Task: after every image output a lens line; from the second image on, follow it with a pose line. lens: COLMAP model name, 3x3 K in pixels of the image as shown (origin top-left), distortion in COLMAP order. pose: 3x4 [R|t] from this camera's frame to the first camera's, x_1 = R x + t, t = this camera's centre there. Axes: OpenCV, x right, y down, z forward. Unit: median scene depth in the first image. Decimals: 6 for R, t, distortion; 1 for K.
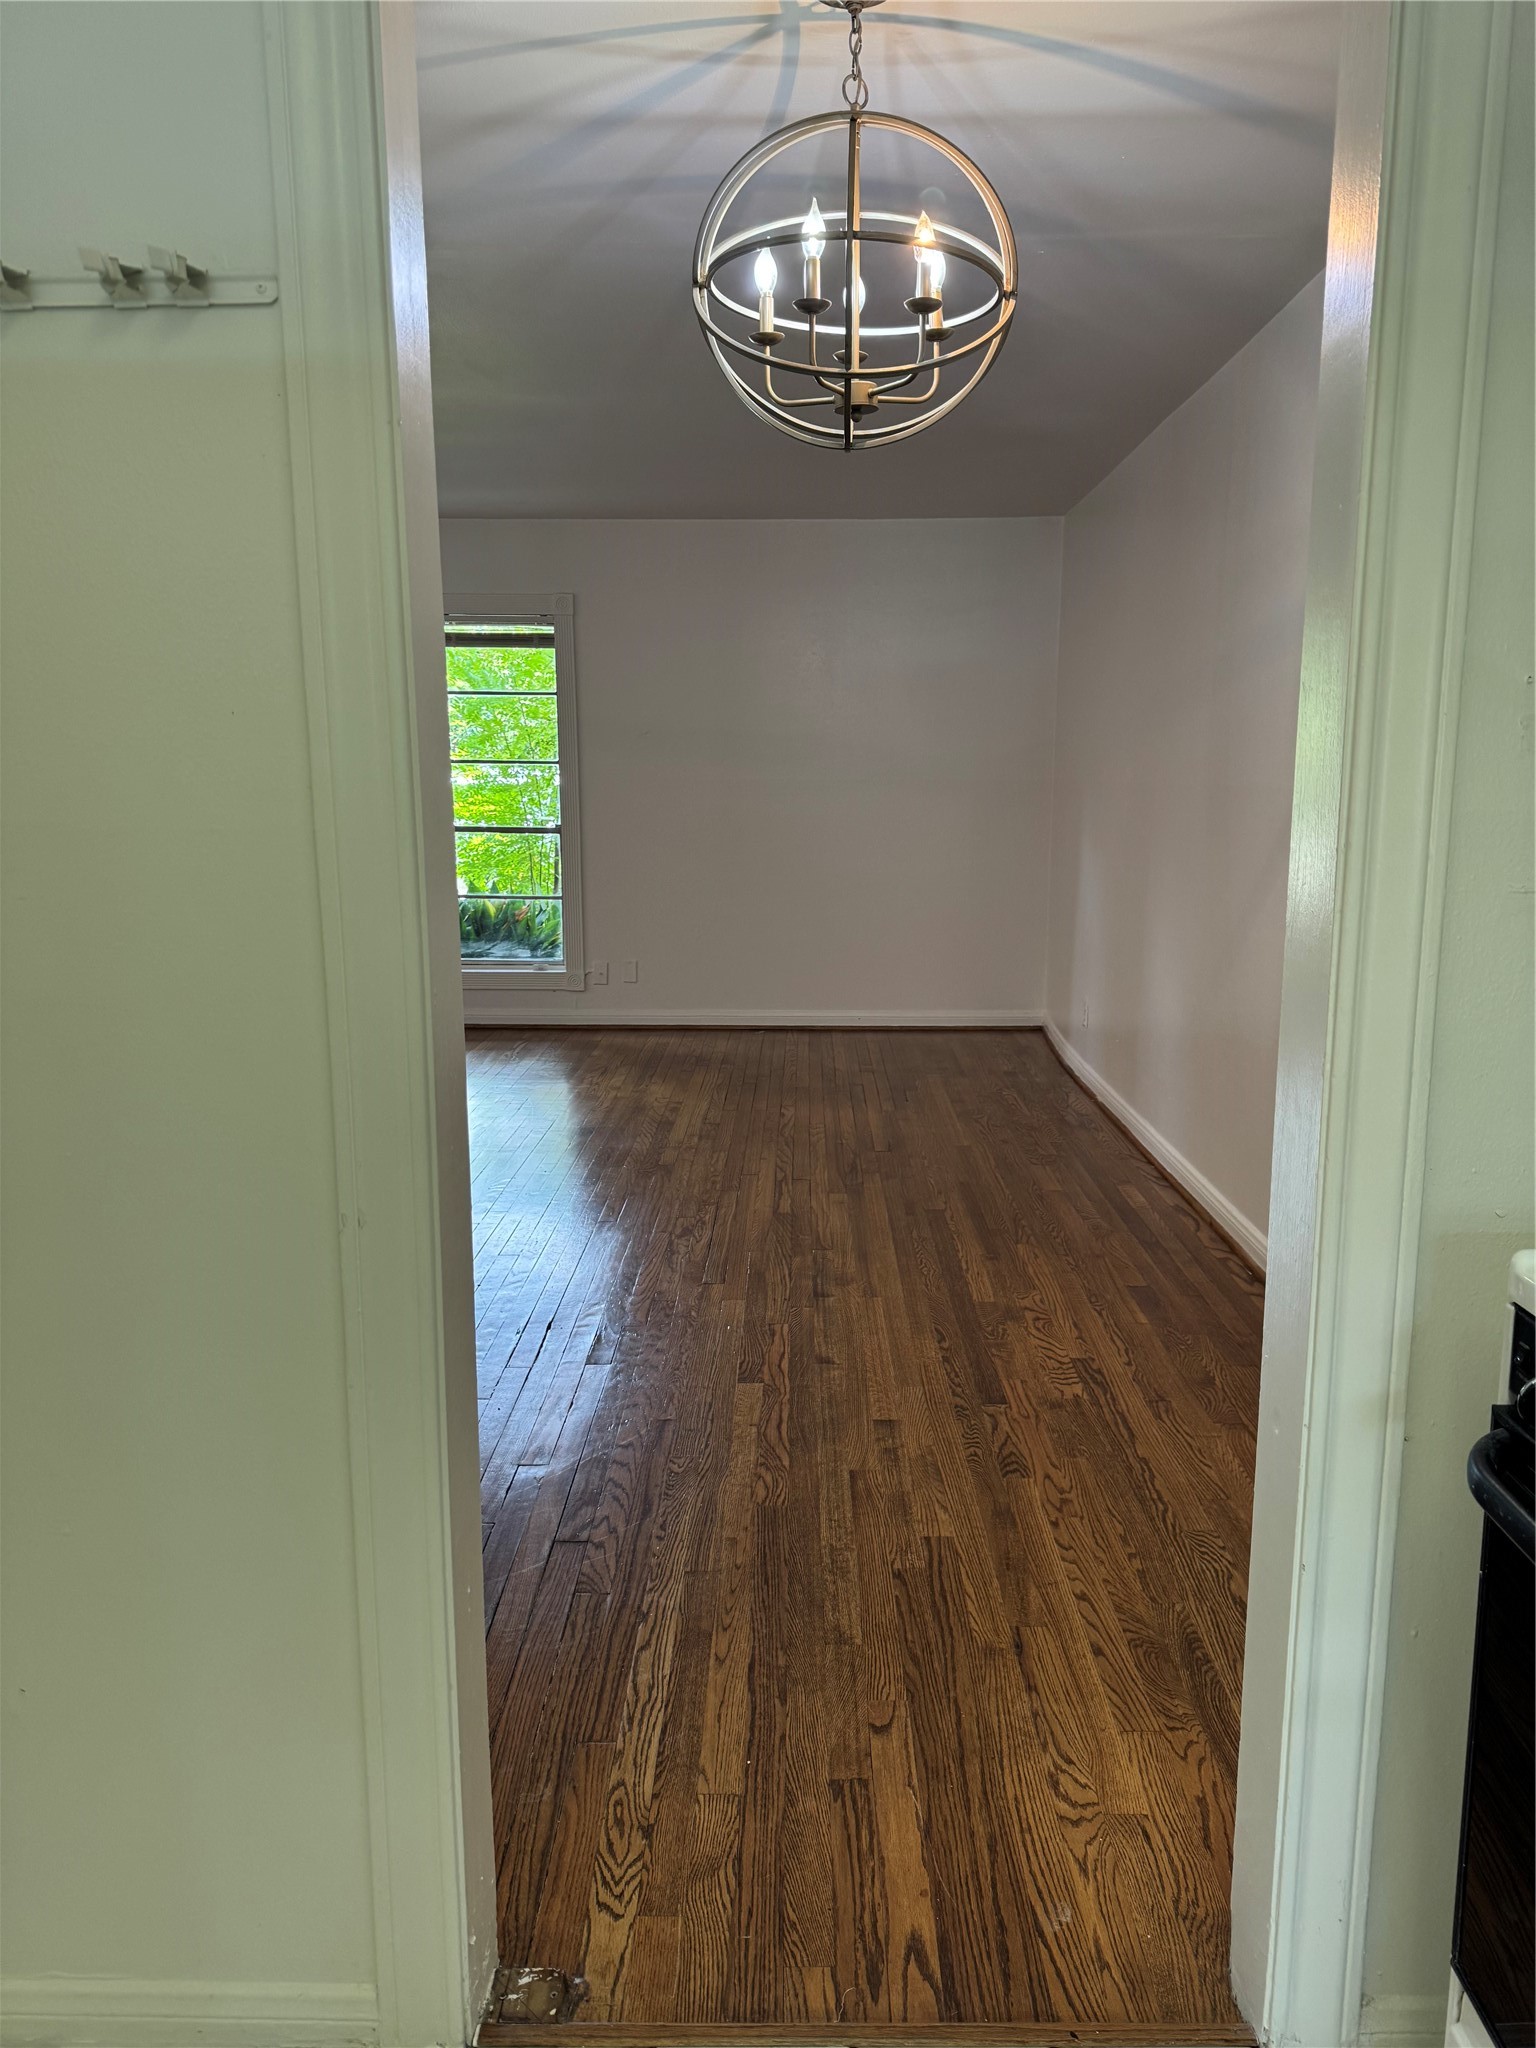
lens RADIAL K [[1419.3, 0, 768.0], [0, 1419.3, 1024.0], [0, 0, 1]] dist [0.005484, 0.000077]
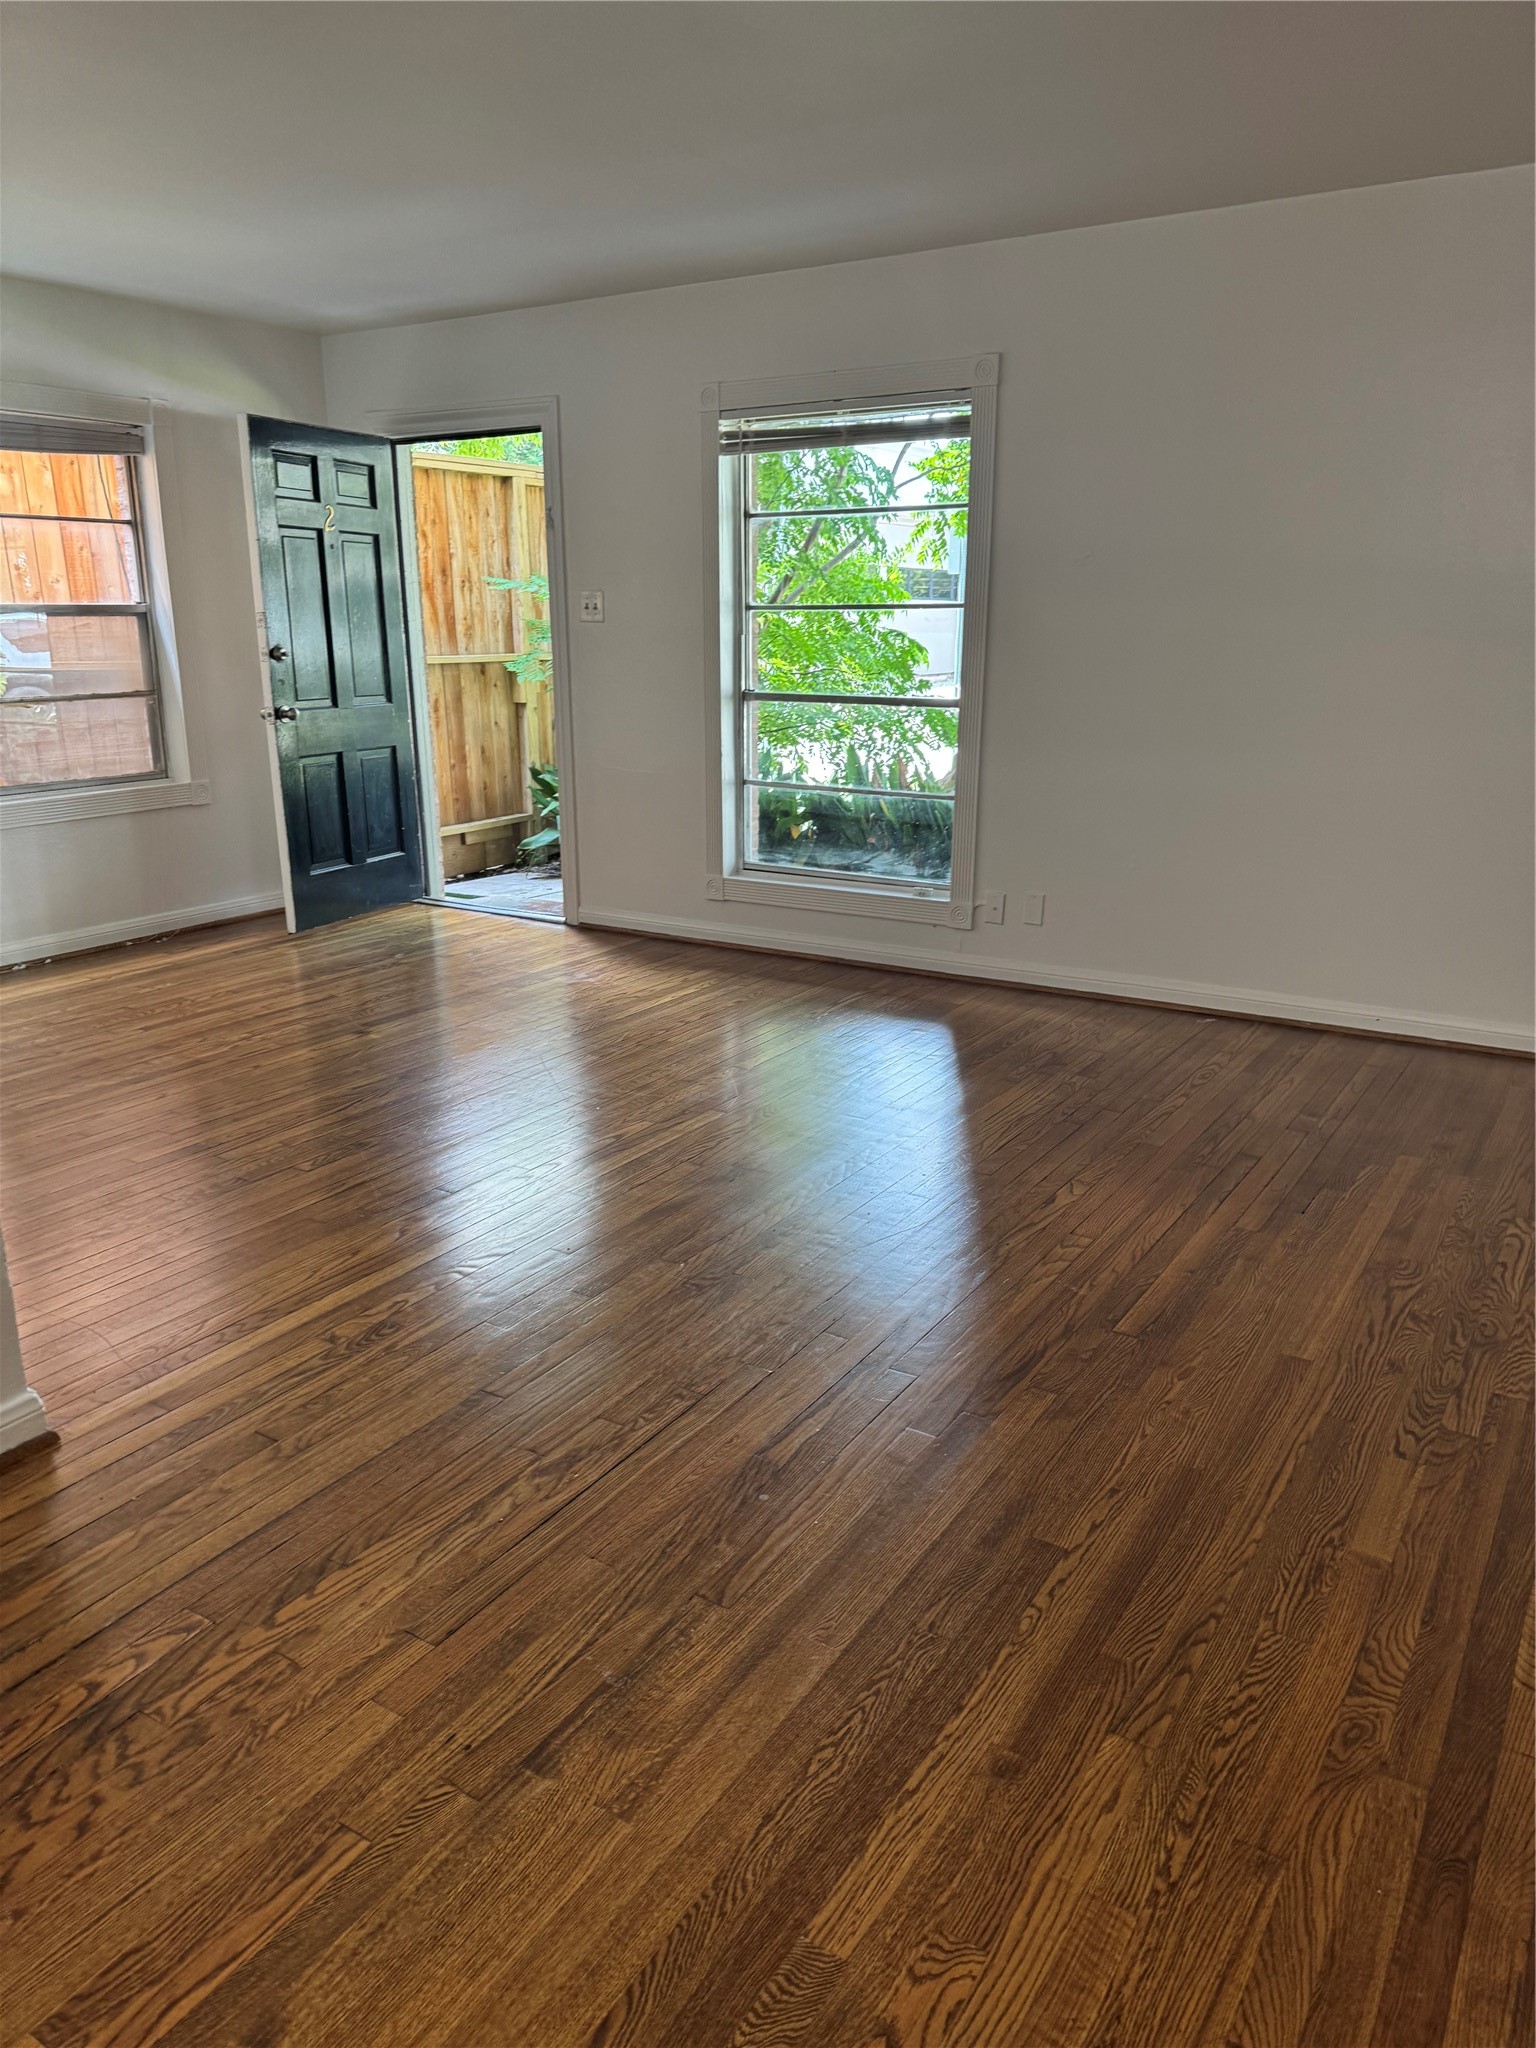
lens RADIAL K [[1333.1, 0, 768.0], [0, 1333.1, 1024.0], [0, 0, 1]] dist [-0.007077, -0.002009]
pose [[0.839061, 0.161904, -0.519388, 0.255546], [-0.096861, 0.983896, 0.150225, -0.115441], [0.535346, -0.075739, 0.841230, 0.576447]]
